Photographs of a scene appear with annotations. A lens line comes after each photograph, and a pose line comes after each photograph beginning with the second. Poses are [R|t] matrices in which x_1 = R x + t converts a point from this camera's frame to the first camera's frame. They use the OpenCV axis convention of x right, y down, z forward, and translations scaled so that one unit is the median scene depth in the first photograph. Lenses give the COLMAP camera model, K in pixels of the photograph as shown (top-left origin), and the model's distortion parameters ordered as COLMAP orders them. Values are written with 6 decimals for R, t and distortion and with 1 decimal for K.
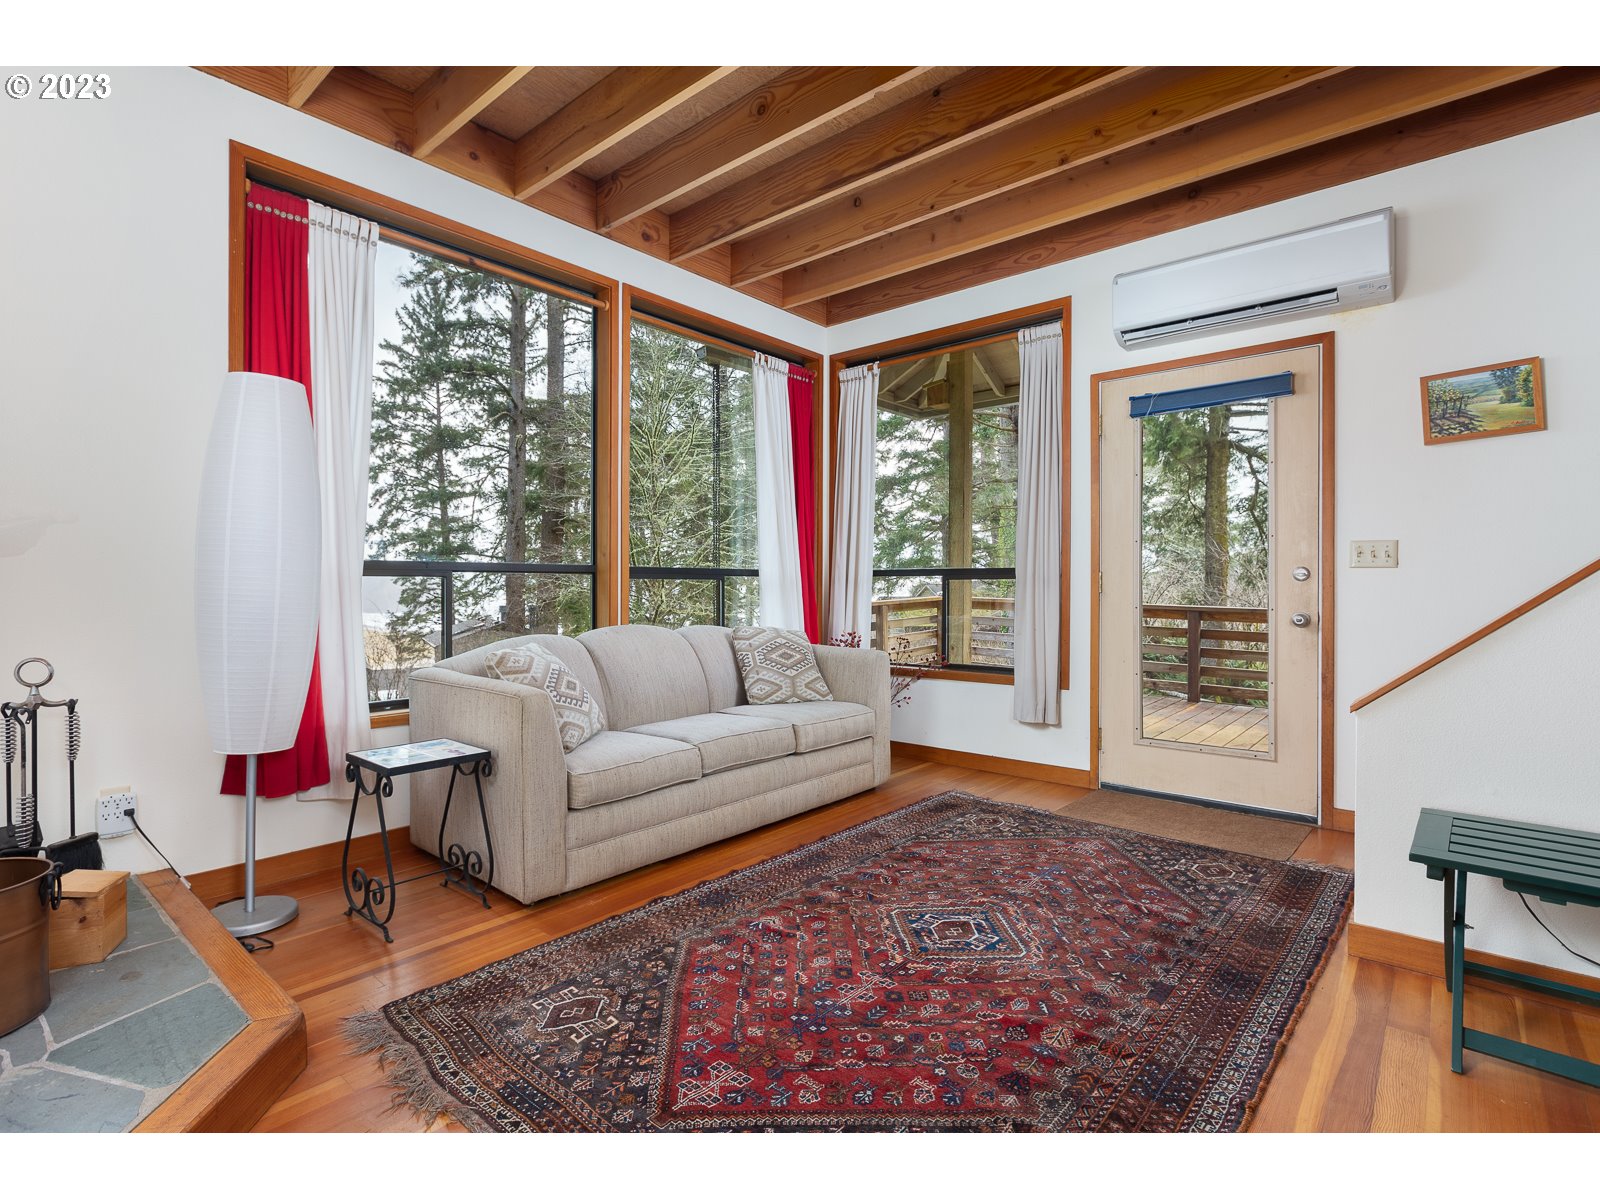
lens RADIAL K [[756.6, 0, 802.9], [0, 756.6, 596.2], [0, 0, 1]] dist [-0.006195, -0.000134]
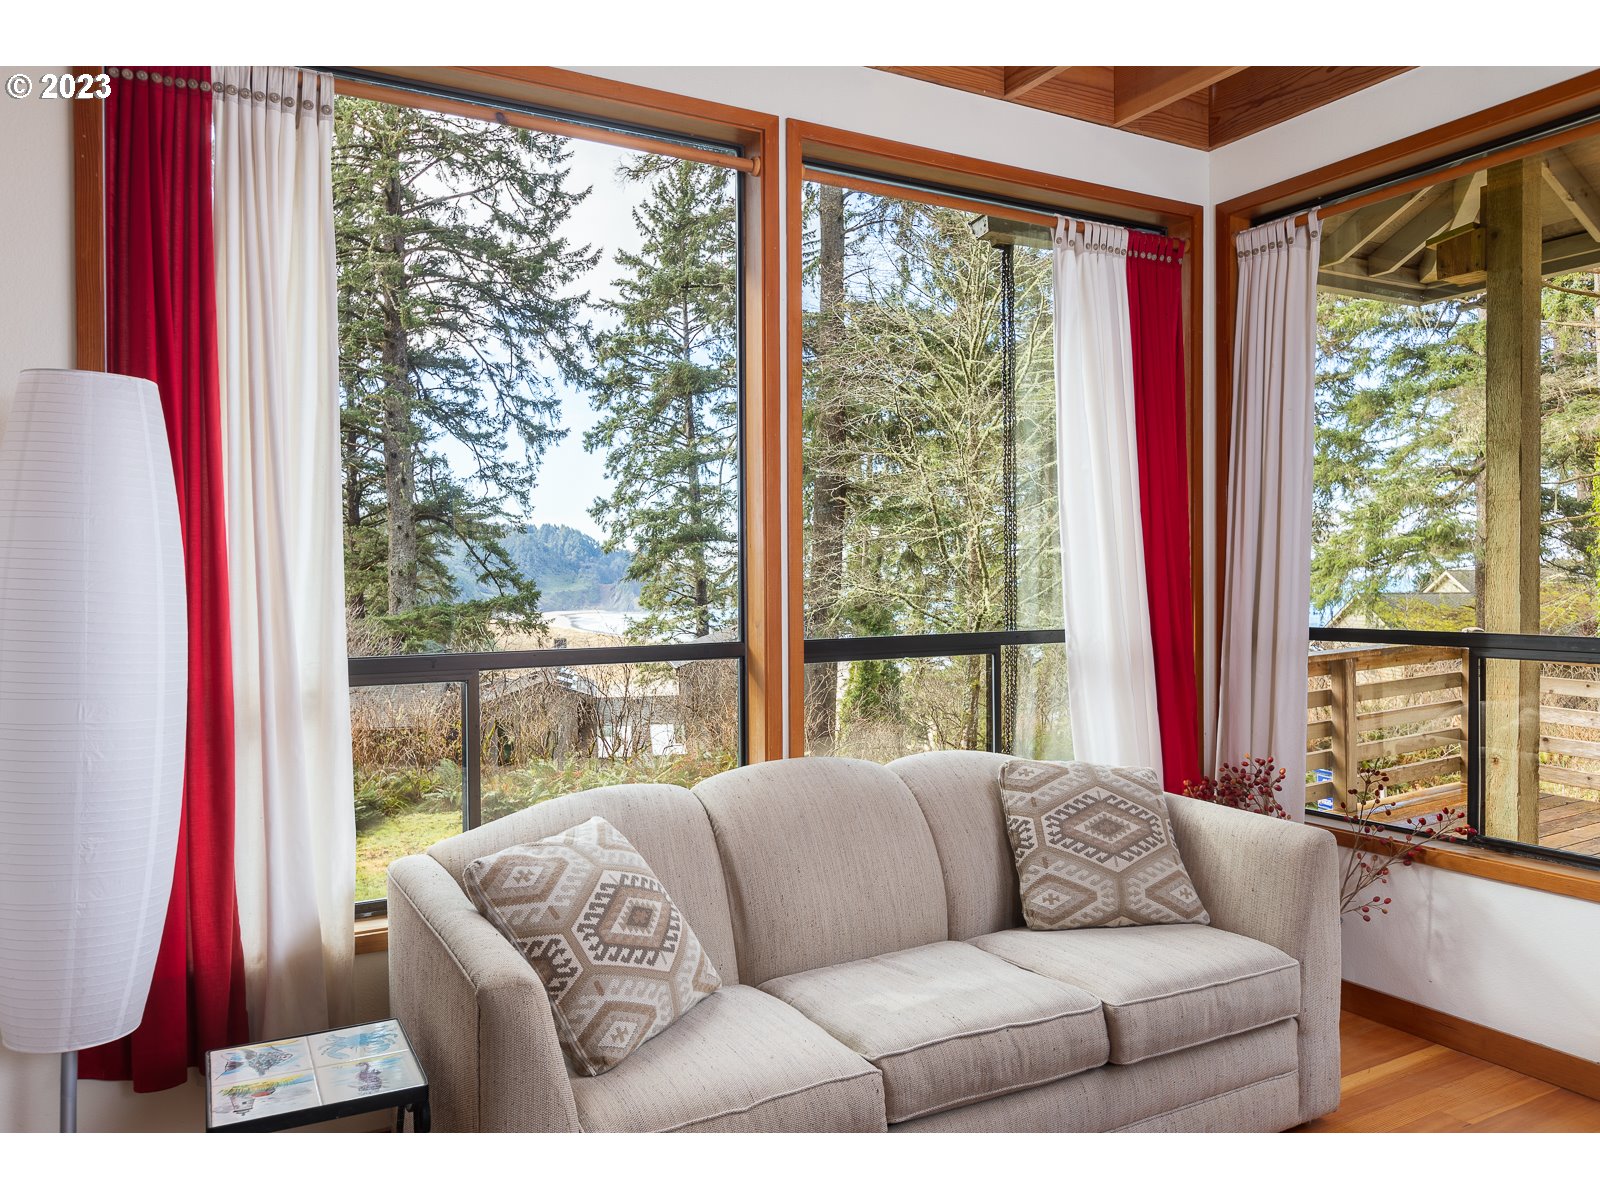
lens RADIAL K [[1142.4, 0, 801.3], [0, 1142.4, 593.4], [0, 0, 1]] dist [-0.008212, 0.007613]
pose [[0.938345, -0.003742, -0.345679, 0.031265], [0.003933, 0.999992, -0.000149, -0.047933], [0.345677, -0.001219, 0.938353, 0.150121]]
